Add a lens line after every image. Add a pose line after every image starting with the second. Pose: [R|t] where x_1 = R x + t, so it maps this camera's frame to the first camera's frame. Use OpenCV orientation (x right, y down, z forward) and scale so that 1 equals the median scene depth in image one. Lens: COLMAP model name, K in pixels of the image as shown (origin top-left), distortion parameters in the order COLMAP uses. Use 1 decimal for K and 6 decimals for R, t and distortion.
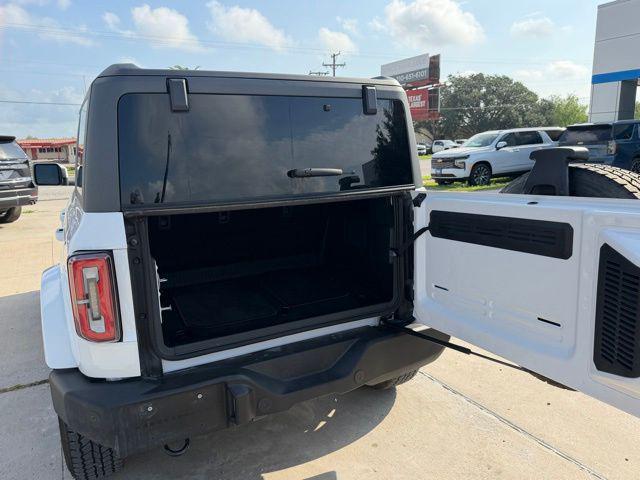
lens RADIAL K [[458.0, 0, 320.0], [0, 458.0, 240.0], [0, 0, 1]] dist [0.075568, -0.083122]
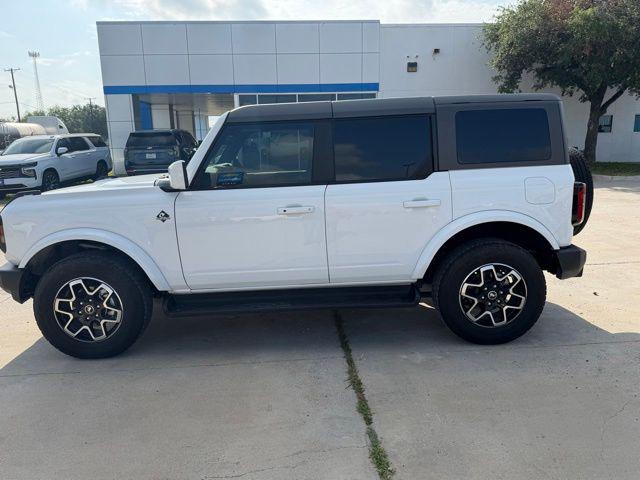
lens RADIAL K [[509.8, 0, 320.0], [0, 509.8, 240.0], [0, 0, 1]] dist [-0.004714, -0.002494]
pose [[0.420692, -0.159983, 0.892986, -0.416085], [0.193152, 0.977555, 0.084139, -0.018374], [-0.886403, 0.137085, 0.442151, 0.135992]]
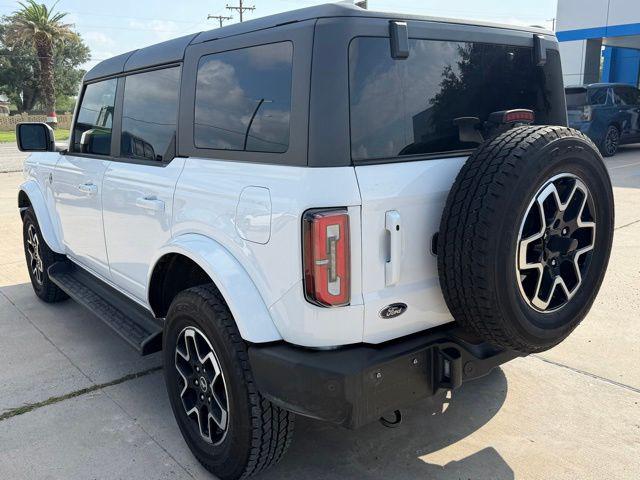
lens RADIAL K [[567.1, 0, 320.0], [0, 567.1, 240.0], [0, 0, 1]] dist [0.133761, -0.188927]
pose [[0.983155, -0.032228, 0.179909, -0.093998], [0.028996, 0.999368, 0.020569, 0.008408], [-0.180458, -0.015006, 0.983468, -0.016043]]
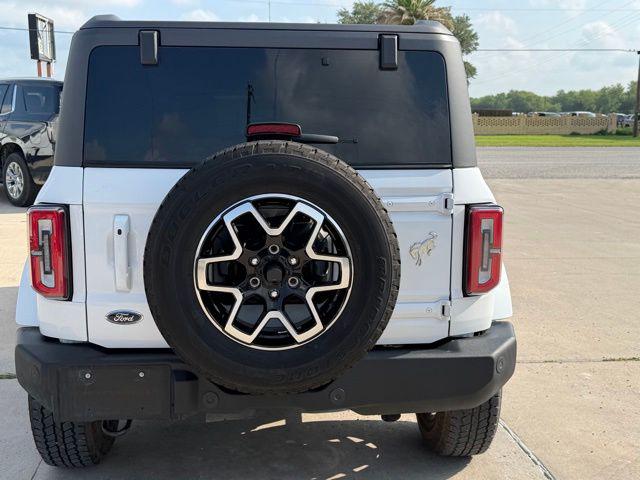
lens RADIAL K [[758.4, 0, 320.0], [0, 758.4, 240.0], [0, 0, 1]] dist [0.110746, 0.013510]
pose [[0.925032, 0.095137, -0.367783, 0.085881], [-0.106907, 0.994200, -0.011711, 0.007607], [0.364536, 0.050151, 0.929838, -0.041522]]
